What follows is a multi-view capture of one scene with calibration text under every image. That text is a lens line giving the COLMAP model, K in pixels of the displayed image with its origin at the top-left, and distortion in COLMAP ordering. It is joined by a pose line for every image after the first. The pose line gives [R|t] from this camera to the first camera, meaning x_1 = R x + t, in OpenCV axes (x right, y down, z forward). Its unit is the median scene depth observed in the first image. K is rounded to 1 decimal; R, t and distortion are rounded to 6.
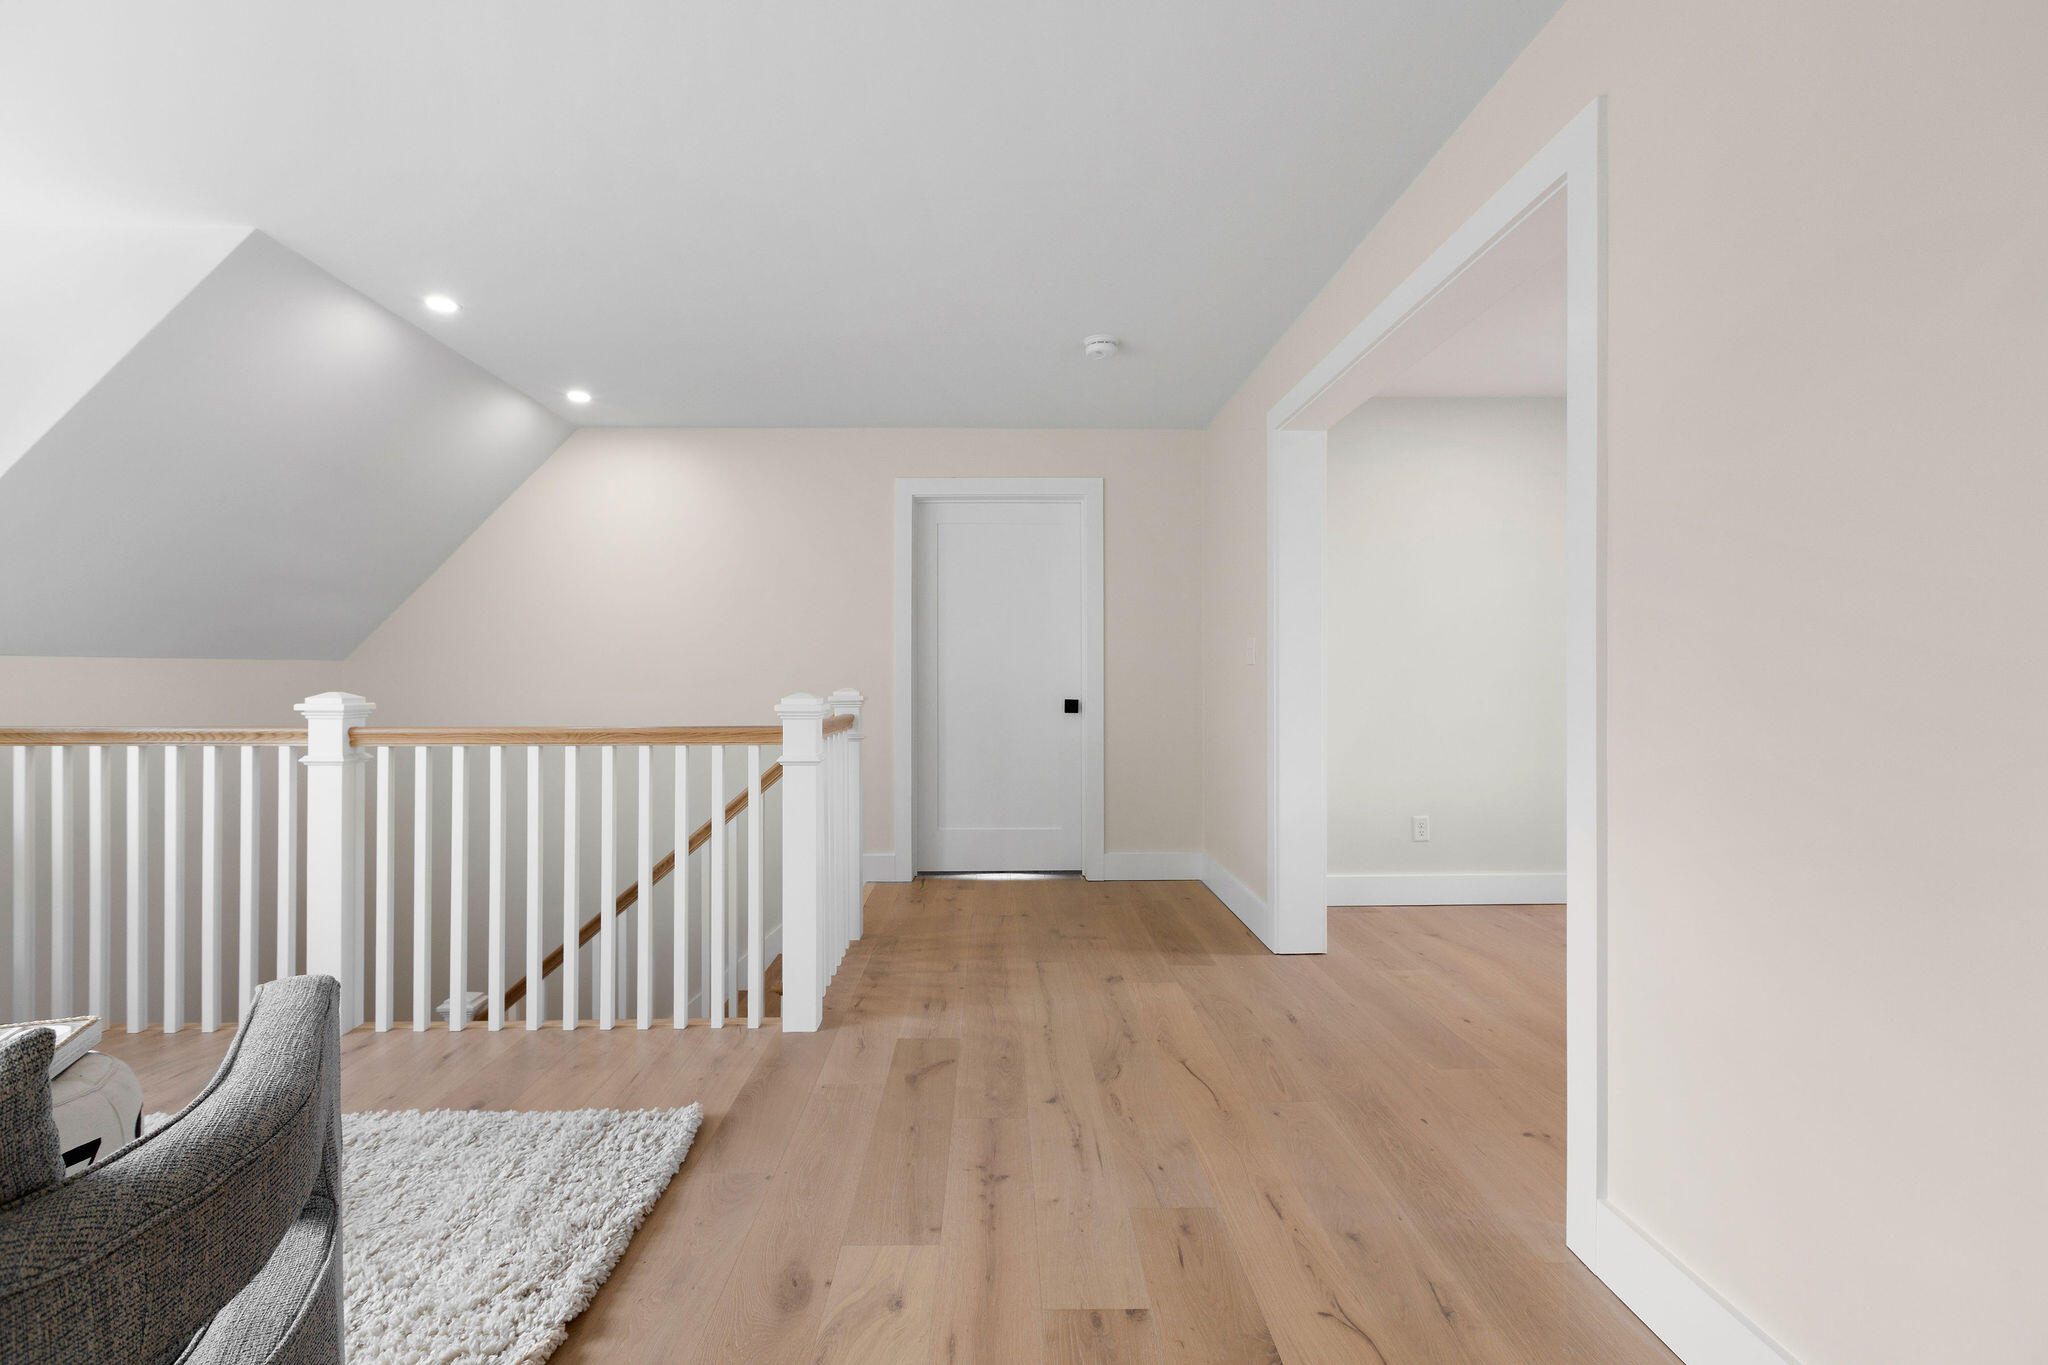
lens RADIAL K [[915.6, 0, 1017.1], [0, 915.6, 664.9], [0, 0, 1]] dist [0.004218, -0.001403]
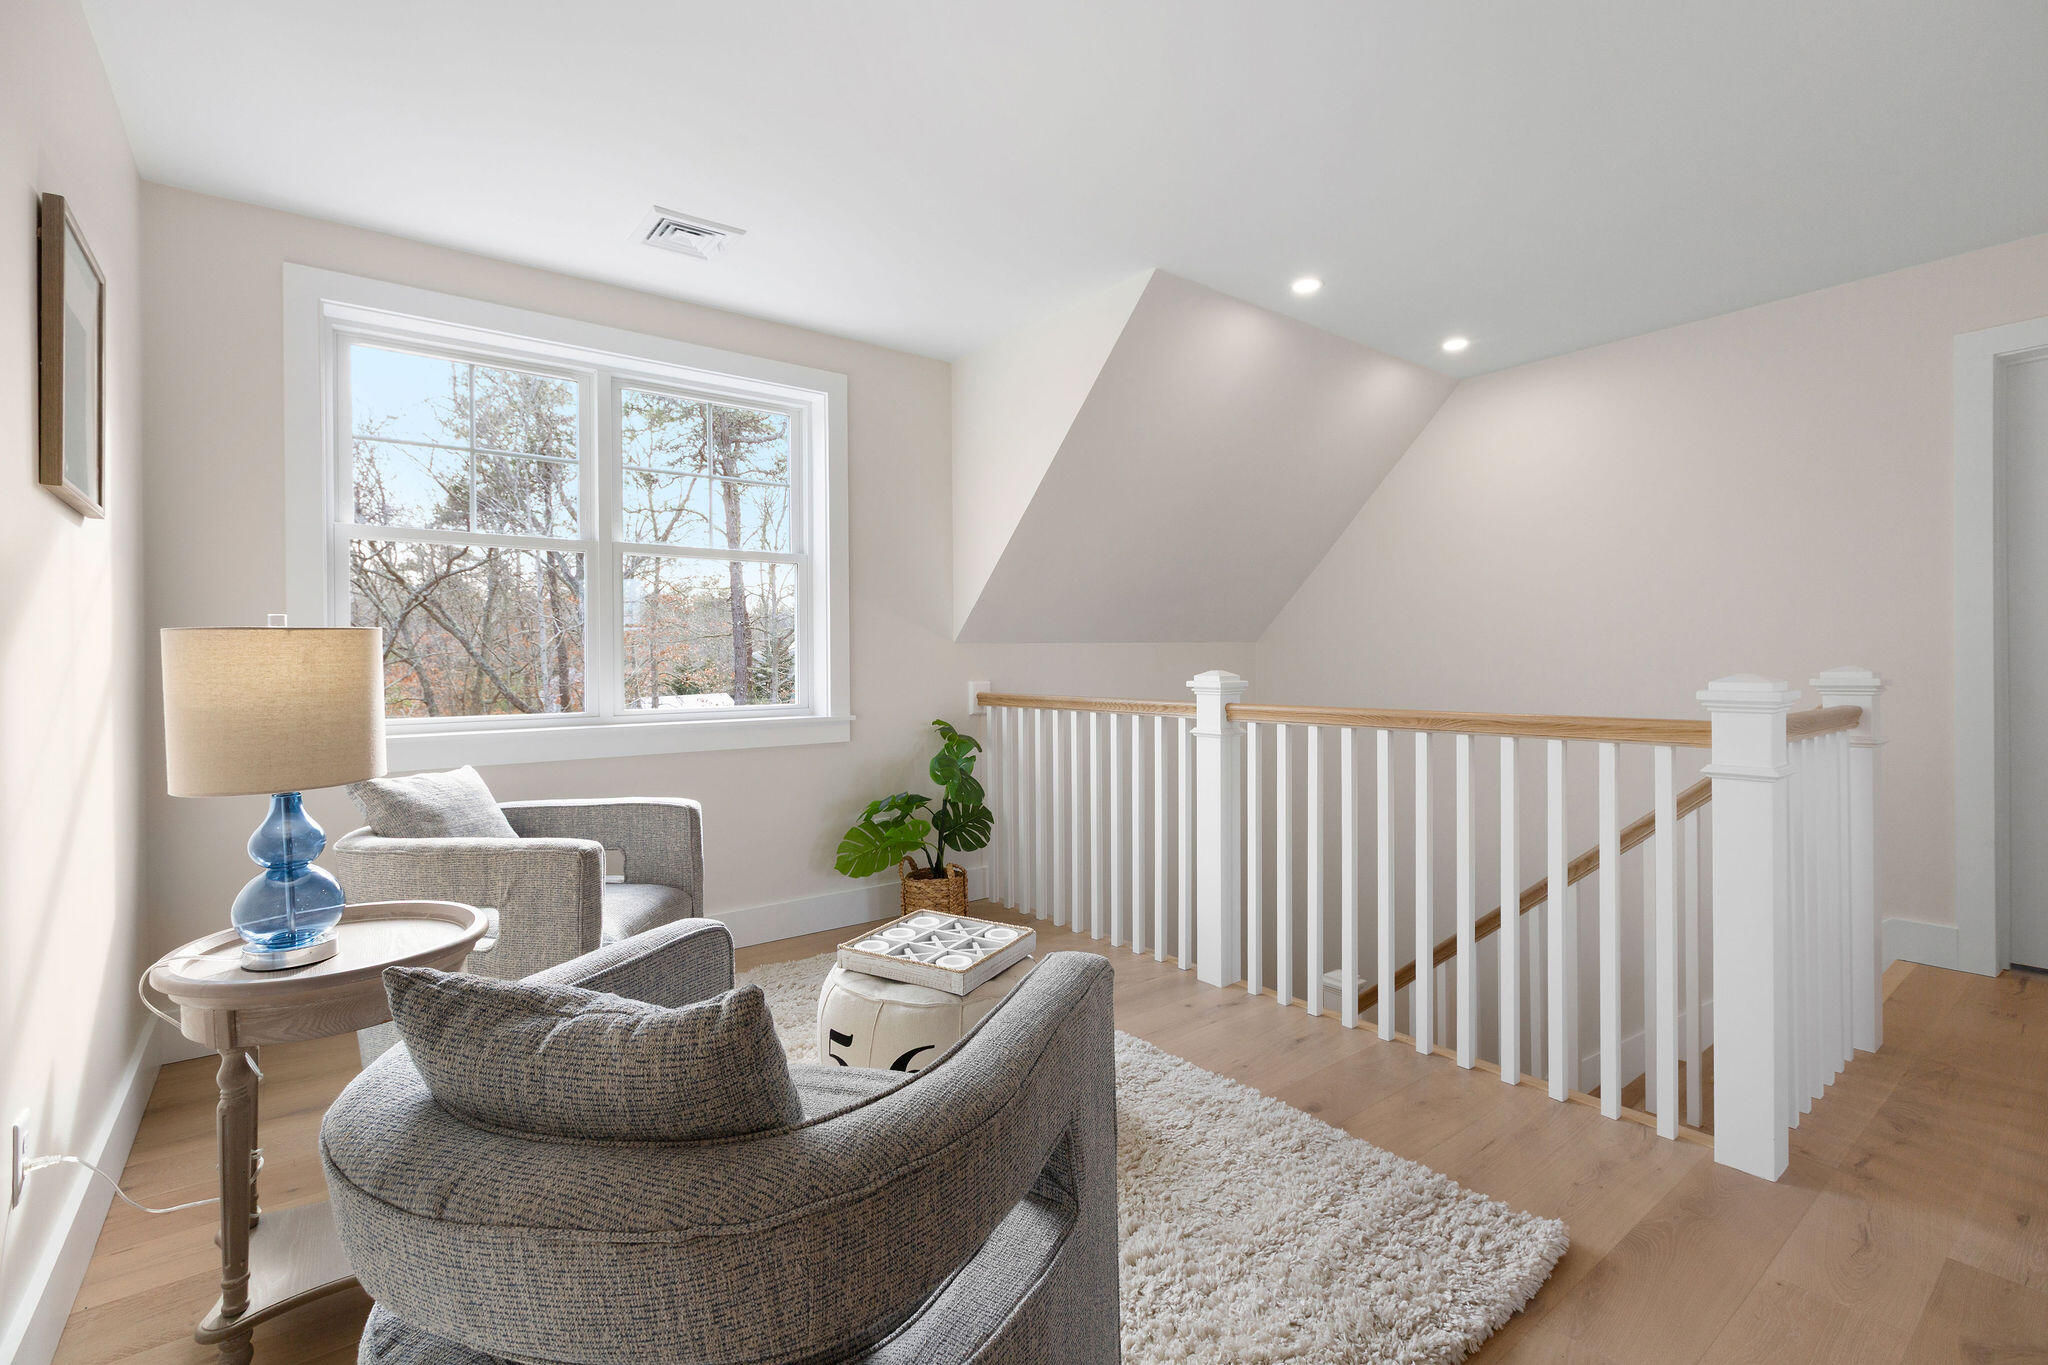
lens RADIAL K [[915.6, 0, 1017.1], [0, 915.6, 664.9], [0, 0, 1]] dist [0.004218, -0.001403]
pose [[0.588978, -0.001232, -0.808148, -0.004314], [0.020555, 0.999698, 0.013457, 0.004253], [0.807888, -0.024538, 0.588825, 0.193579]]
